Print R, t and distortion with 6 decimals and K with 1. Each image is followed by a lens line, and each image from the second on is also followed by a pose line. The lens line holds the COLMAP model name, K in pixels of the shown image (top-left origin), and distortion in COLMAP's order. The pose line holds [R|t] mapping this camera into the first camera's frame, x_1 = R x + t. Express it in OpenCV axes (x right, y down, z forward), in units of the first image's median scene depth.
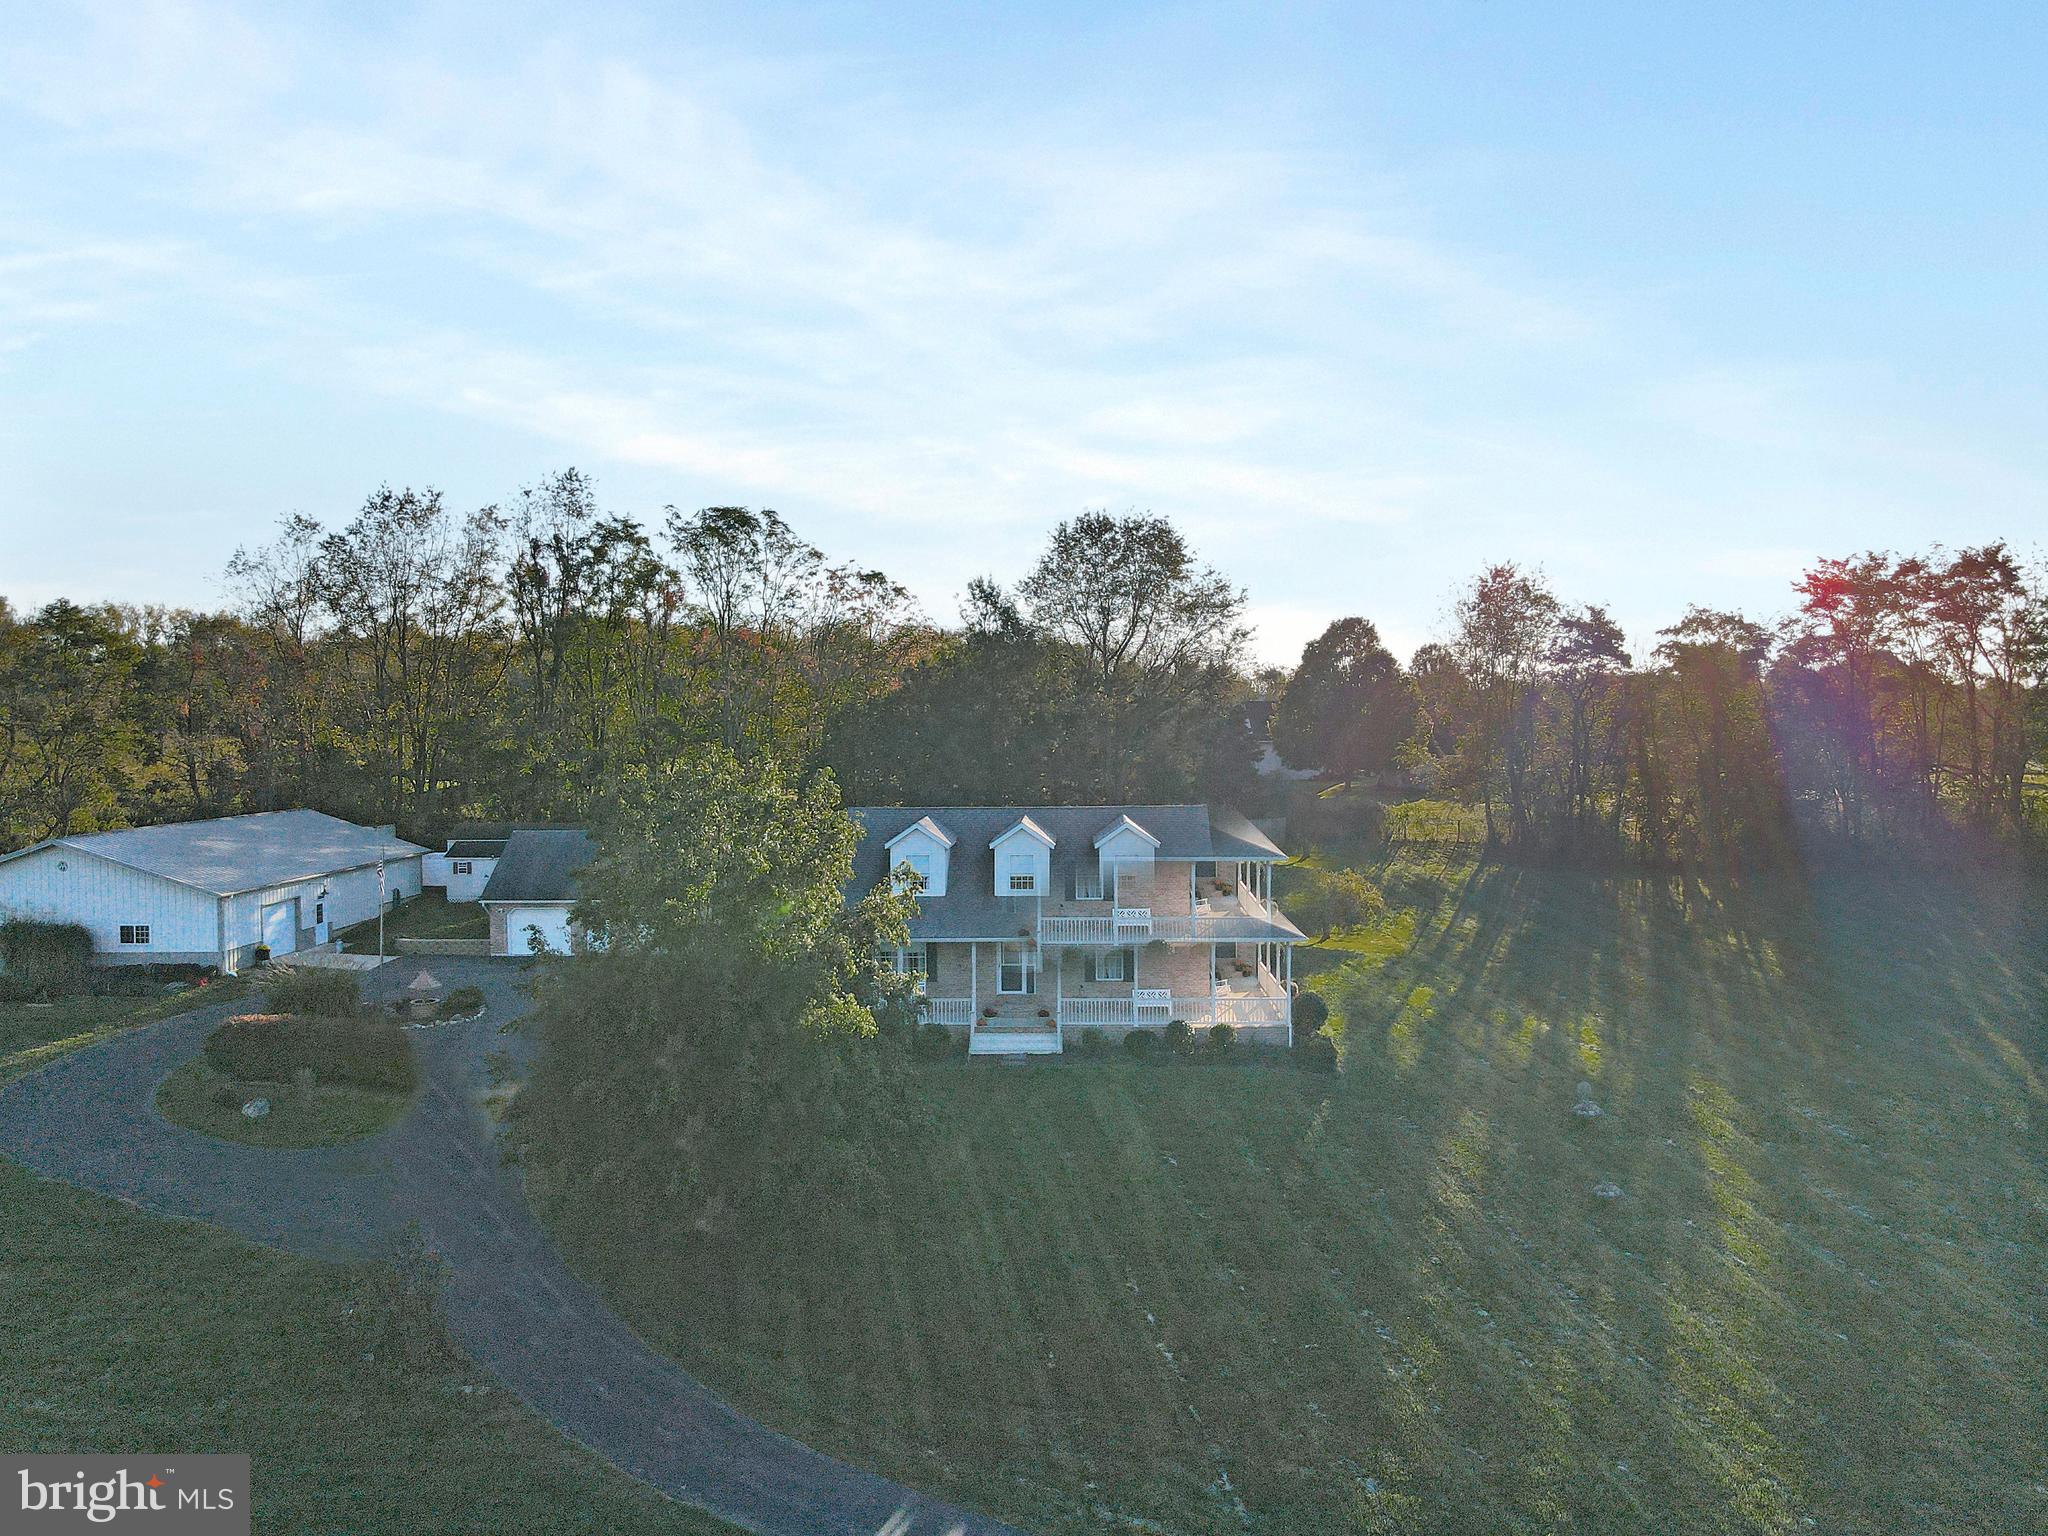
lens RADIAL K [[1504.6, 0, 1020.4], [0, 1504.6, 717.5], [0, 0, 1]] dist [0.003809, 0.020660]
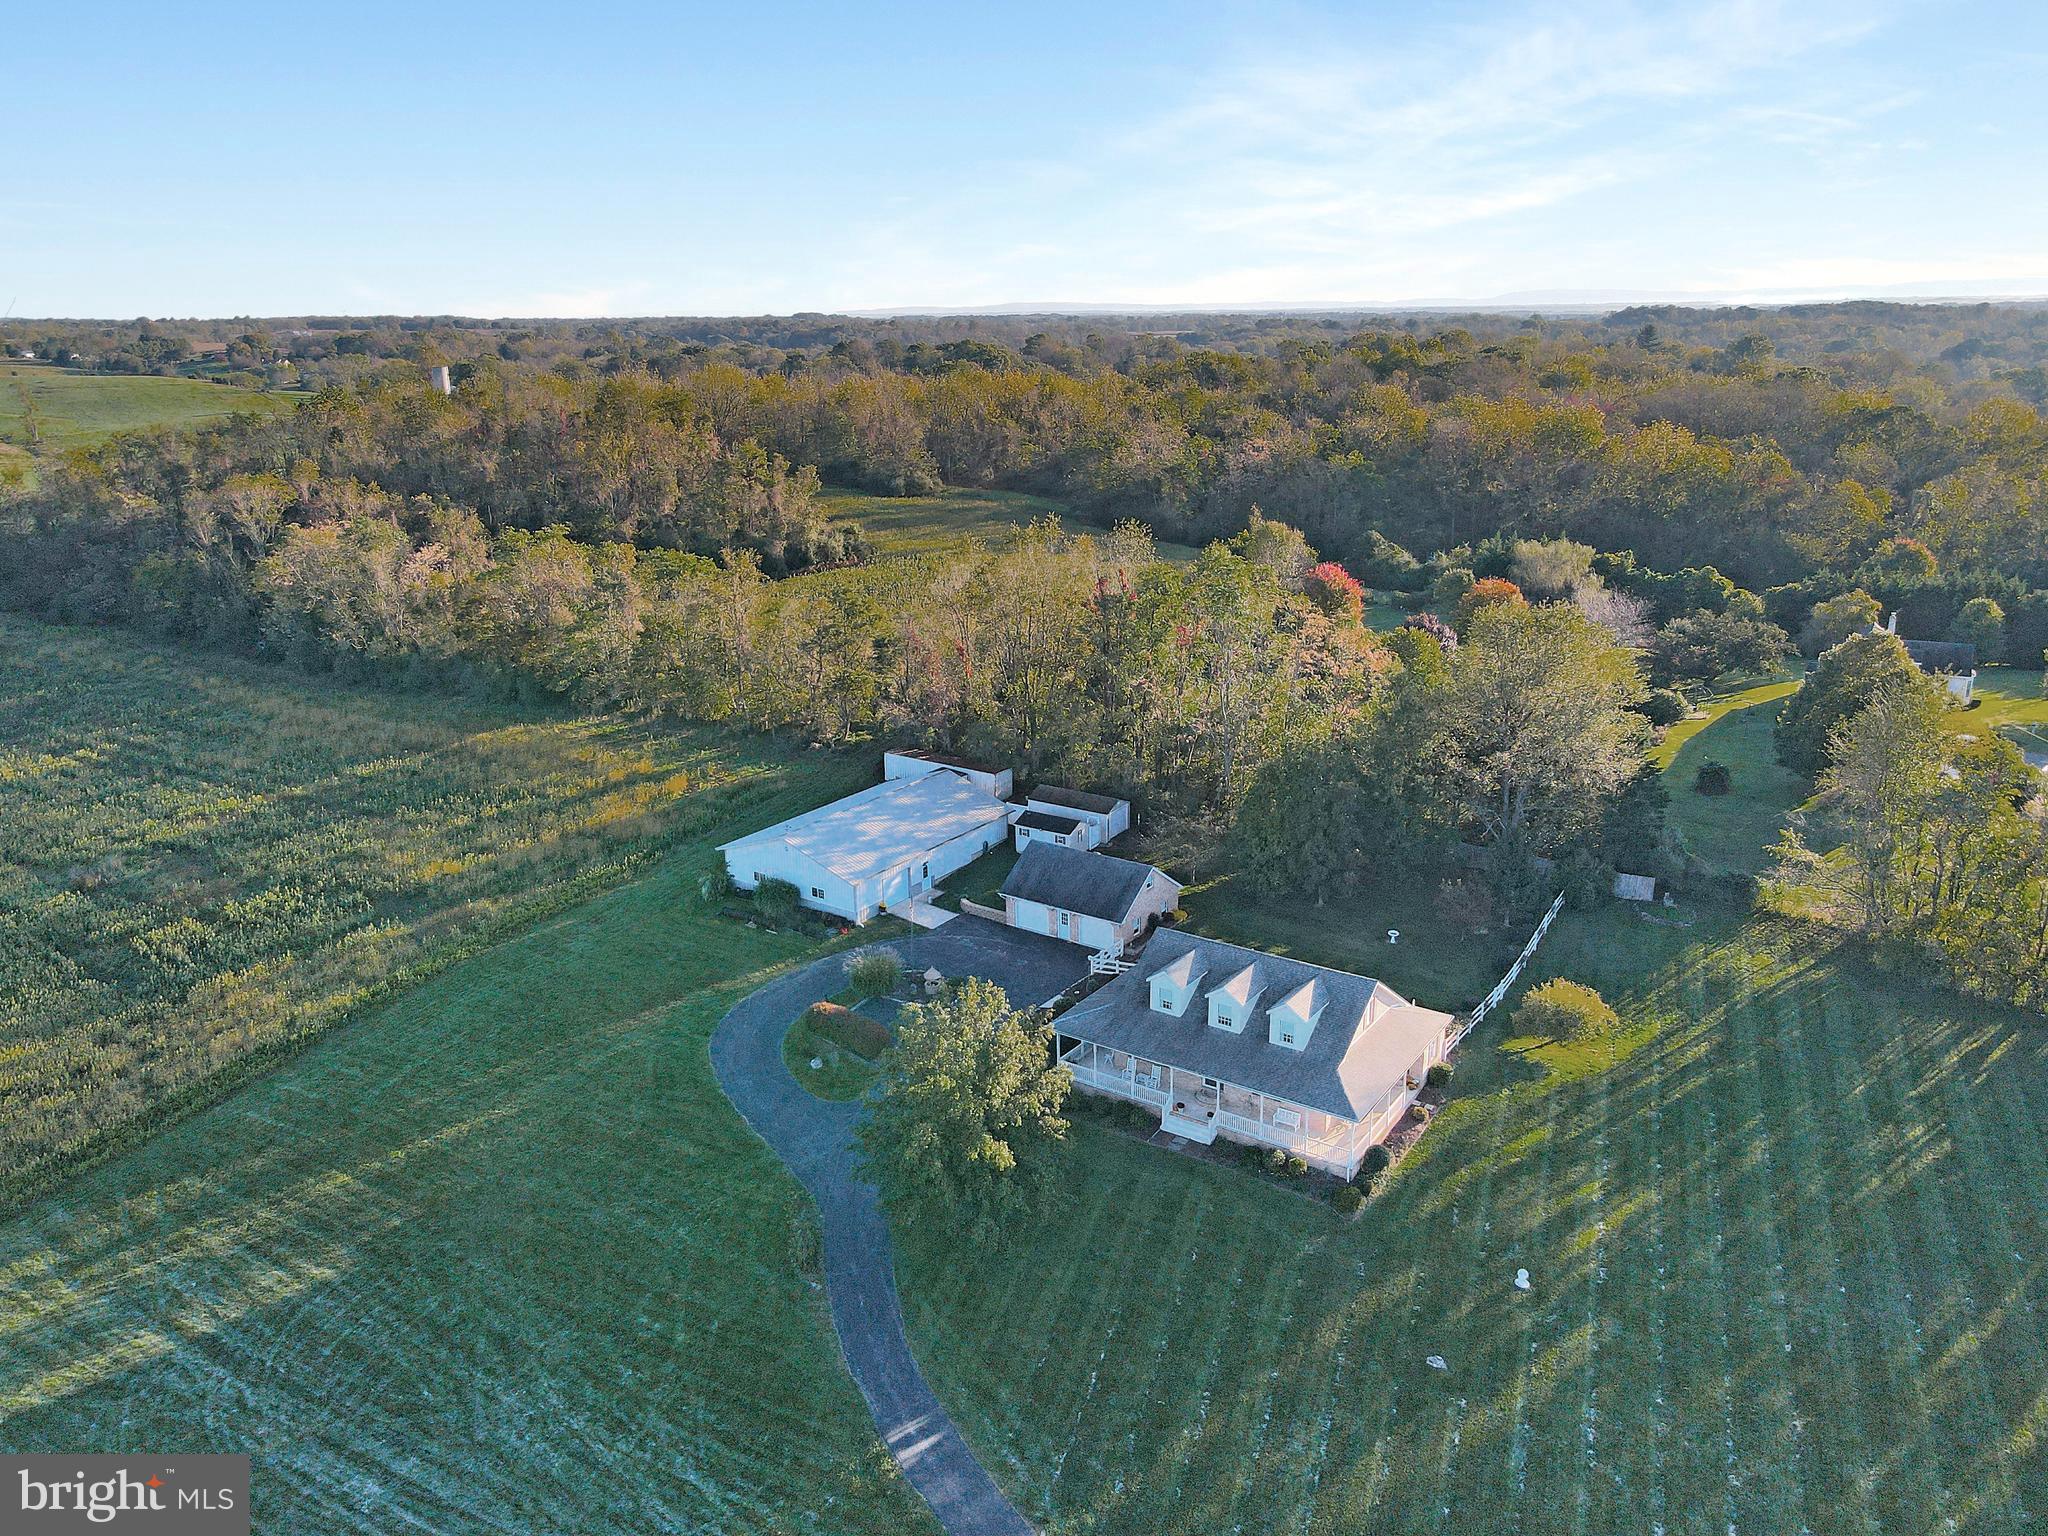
lens RADIAL K [[1476.9, 0, 1024.0], [0, 1476.9, 768.0], [0, 0, 1]] dist [0.008500, 0.008337]
pose [[0.841228, 0.150373, -0.519349, 0.502423], [0.008791, 0.956616, 0.291220, -0.506068], [0.540609, -0.249548, 0.803410, -0.229918]]
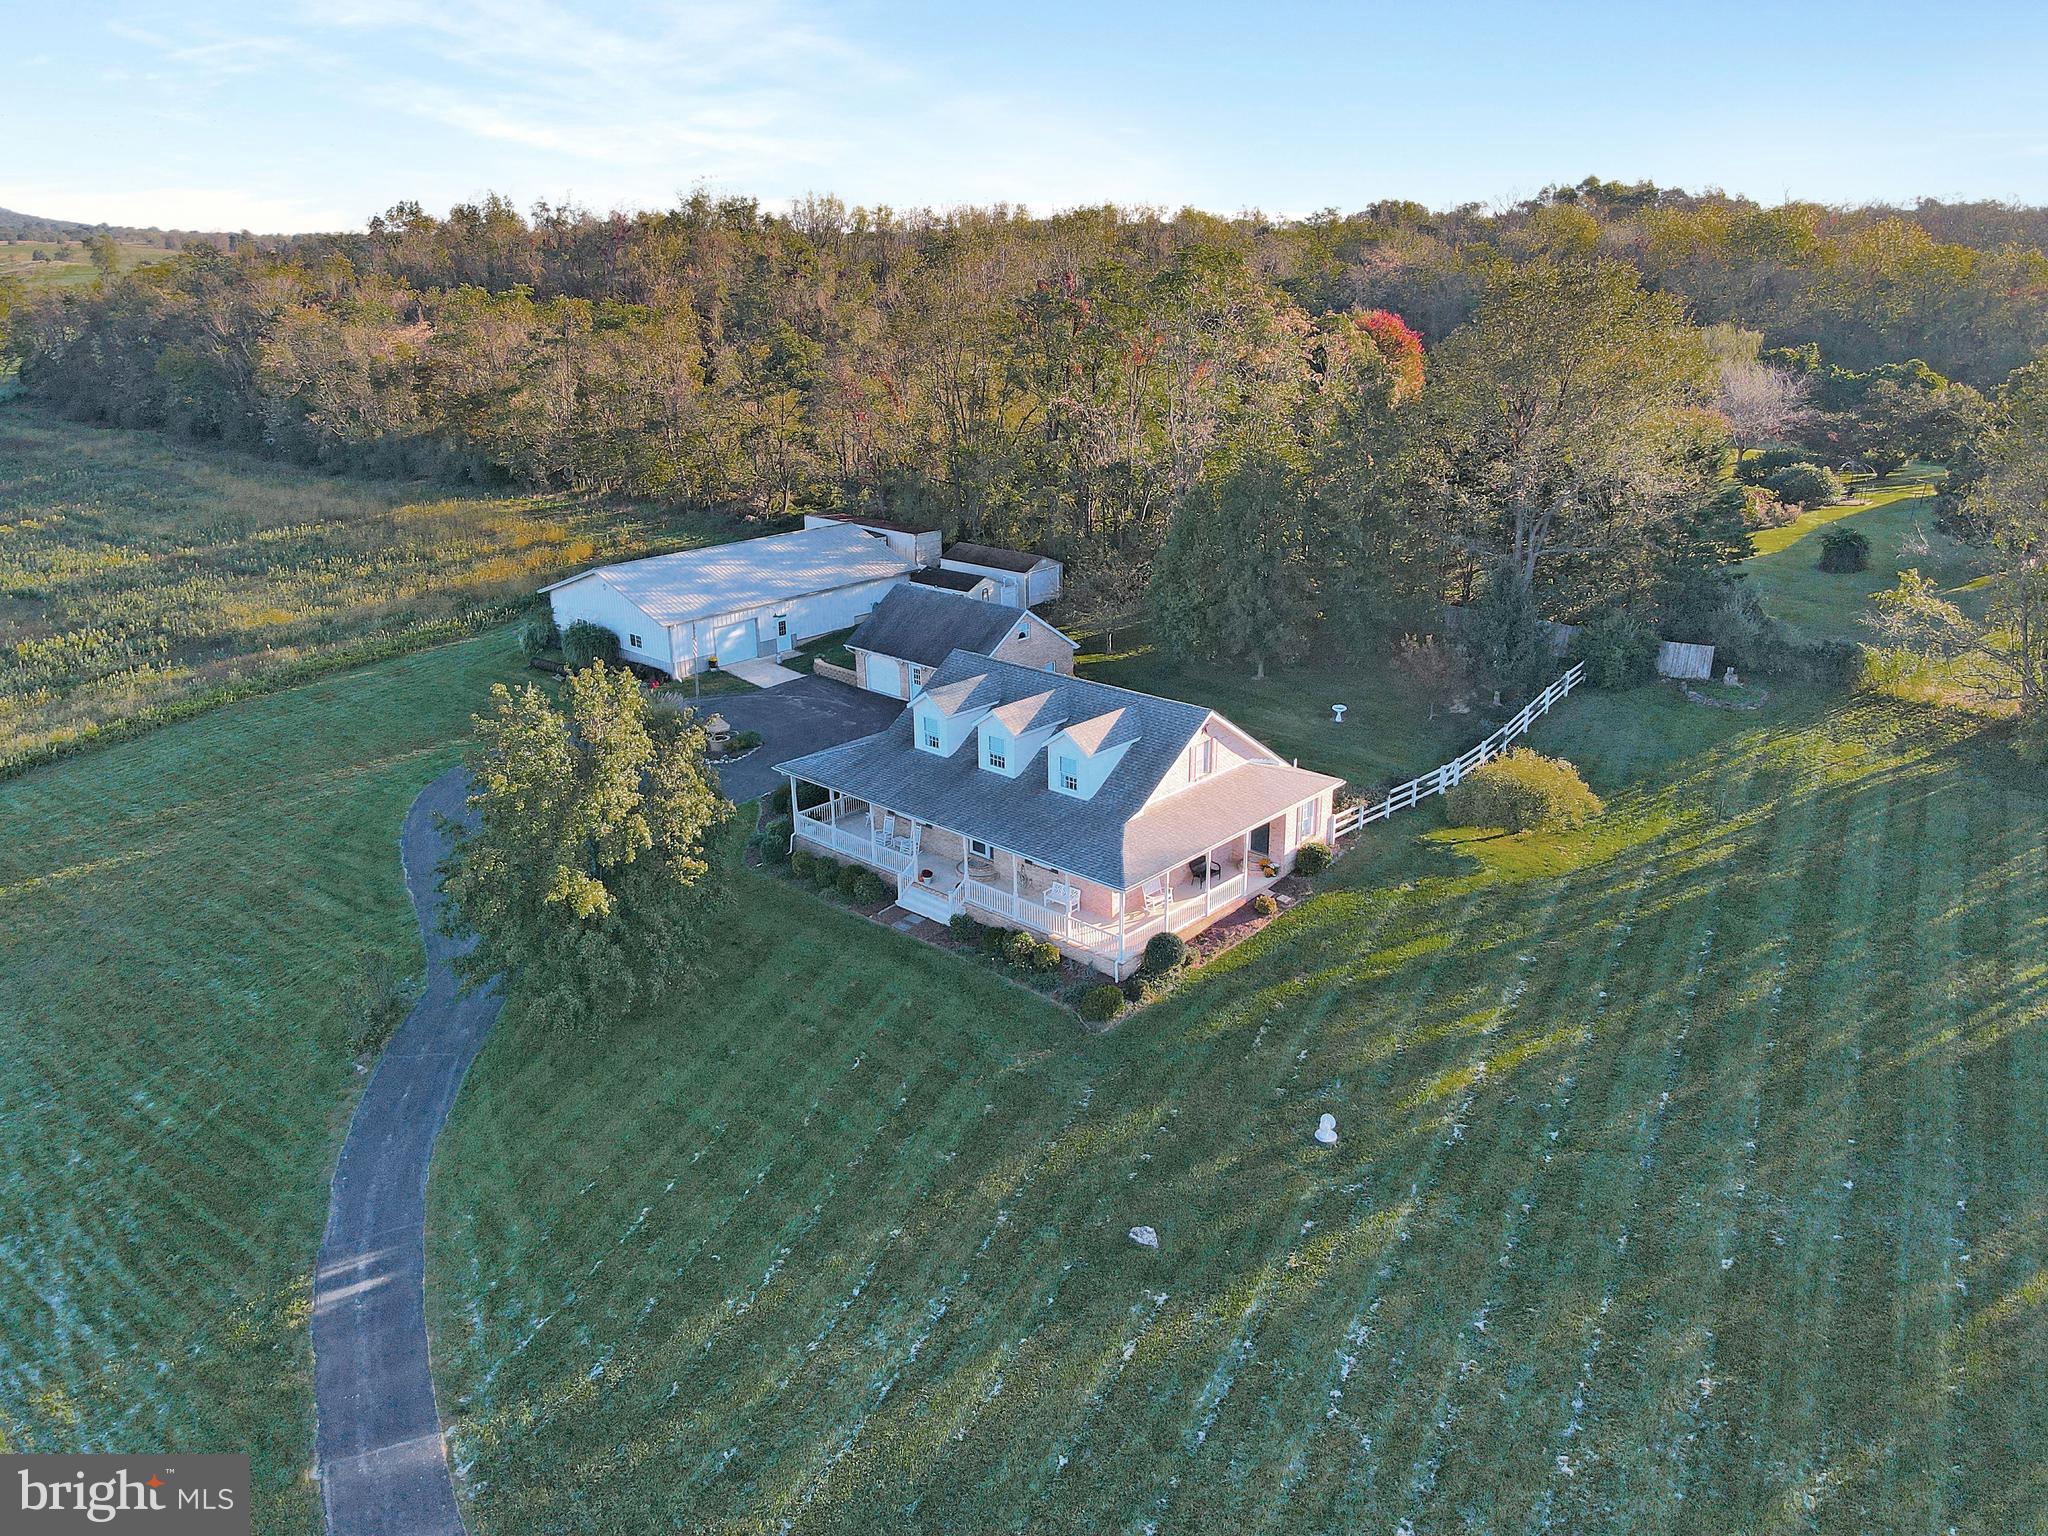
lens RADIAL K [[1504.6, 0, 1020.4], [0, 1504.6, 717.5], [0, 0, 1]] dist [0.003809, 0.020660]
pose [[0.753422, 0.193530, -0.628411, 0.607134], [0.010468, 0.952054, 0.305751, -0.222721], [0.657453, -0.236938, 0.715273, 0.203506]]
